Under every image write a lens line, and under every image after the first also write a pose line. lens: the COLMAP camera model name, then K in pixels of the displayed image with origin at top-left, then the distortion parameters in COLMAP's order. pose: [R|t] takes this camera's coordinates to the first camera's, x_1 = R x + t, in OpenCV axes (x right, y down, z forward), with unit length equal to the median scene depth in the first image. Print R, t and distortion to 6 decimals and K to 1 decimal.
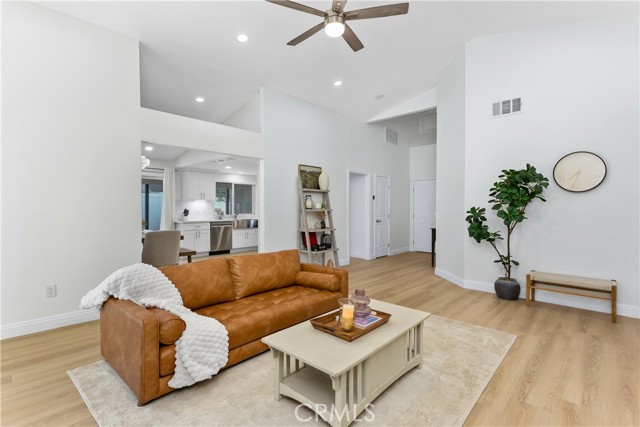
lens RADIAL K [[311.0, 0, 315.0], [0, 311.0, 210.4], [0, 0, 1]] dist [0.017280, -0.000664]
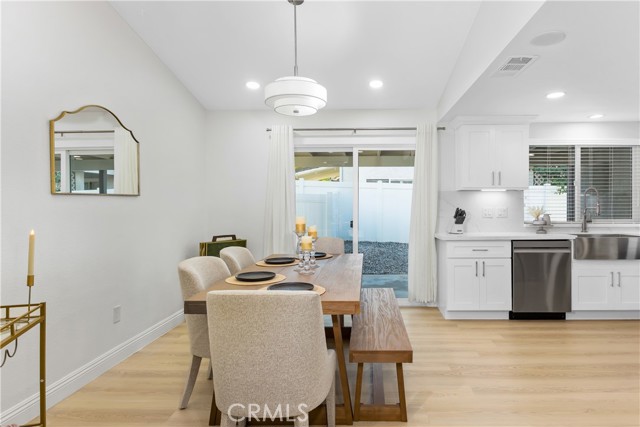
lens RADIAL K [[374.5, 0, 356.0], [0, 374.5, 204.4], [0, 0, 1]] dist [-0.006413, 0.000092]
pose [[0.668060, -0.011032, -0.744026, -0.099619], [0.003591, 0.999926, -0.011602, -0.005211], [0.744099, 0.005079, 0.668050, 0.496152]]
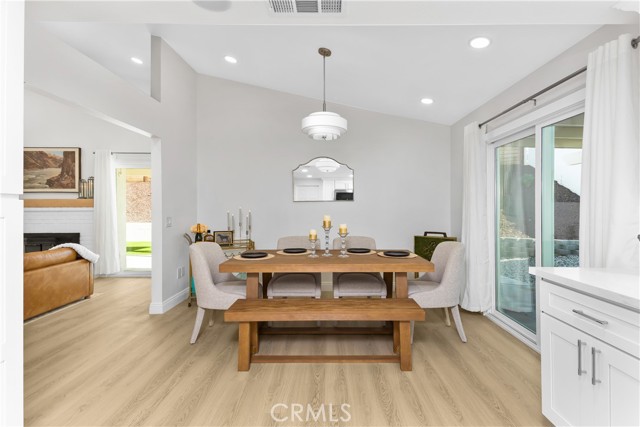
lens RADIAL K [[311.0, 0, 325.7], [0, 311.0, 207.6], [0, 0, 1]] dist [0.017280, -0.000664]
pose [[-0.740069, -0.003430, -0.672522, -0.133313], [-0.008827, 0.999950, 0.004614, -0.009671], [0.672473, 0.009351, -0.740063, 0.967726]]
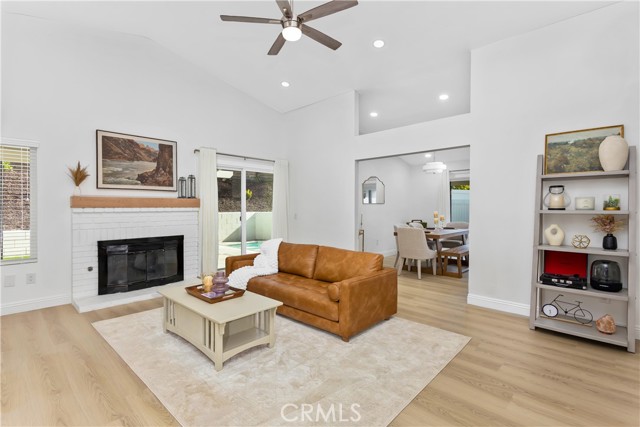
lens RADIAL K [[311.0, 0, 317.8], [0, 311.0, 212.8], [0, 0, 1]] dist [0.017280, -0.000664]
pose [[-0.030125, 0.014625, -0.999439, 0.402178], [-0.007233, 0.999864, 0.014849, -0.003024], [0.999520, 0.007676, -0.030015, 0.413336]]
